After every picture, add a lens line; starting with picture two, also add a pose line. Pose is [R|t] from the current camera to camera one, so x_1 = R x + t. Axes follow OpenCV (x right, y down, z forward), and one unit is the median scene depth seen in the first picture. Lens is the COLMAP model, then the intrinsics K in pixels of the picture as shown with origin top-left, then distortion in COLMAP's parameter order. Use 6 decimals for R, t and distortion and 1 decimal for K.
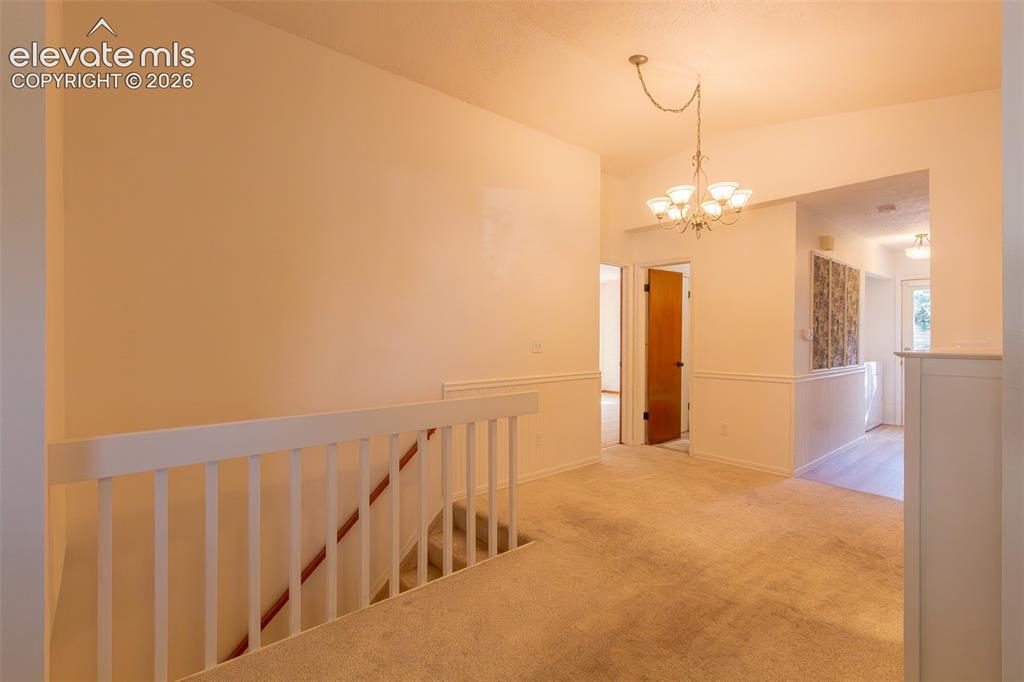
lens RADIAL K [[477.8, 0, 508.1], [0, 477.8, 345.9], [0, 0, 1]] dist [0.008075, -0.003493]
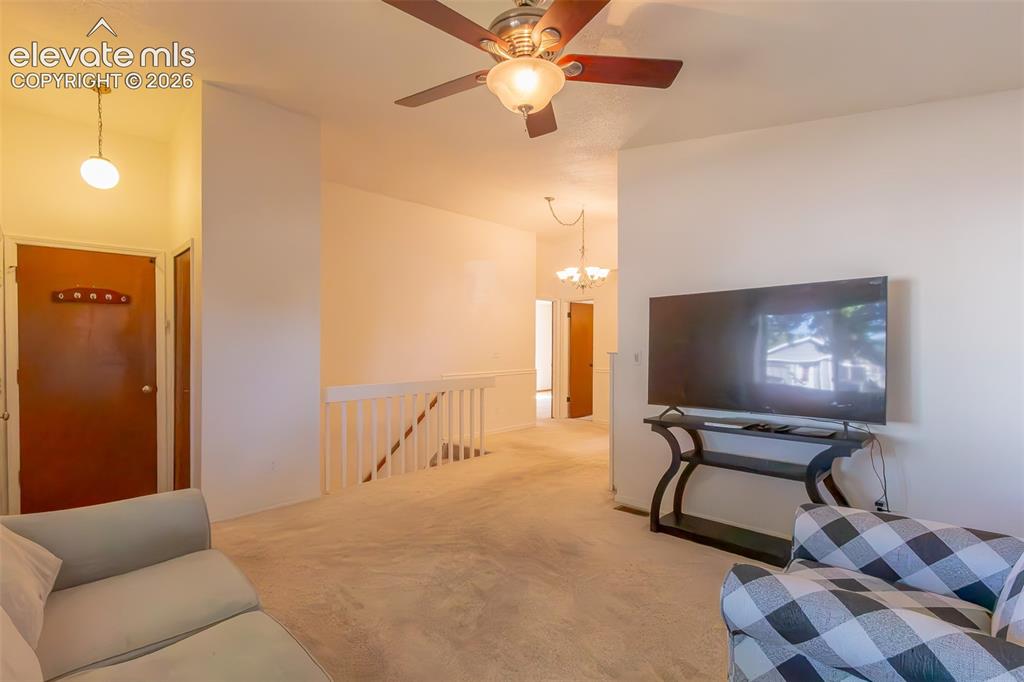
lens RADIAL K [[477.8, 0, 508.5], [0, 477.8, 344.1], [0, 0, 1]] dist [0.008075, -0.003493]
pose [[0.997420, -0.001976, 0.071763, -0.012065], [0.003838, 0.999659, -0.025828, 0.009381], [-0.071688, 0.026037, 0.997087, -0.519536]]
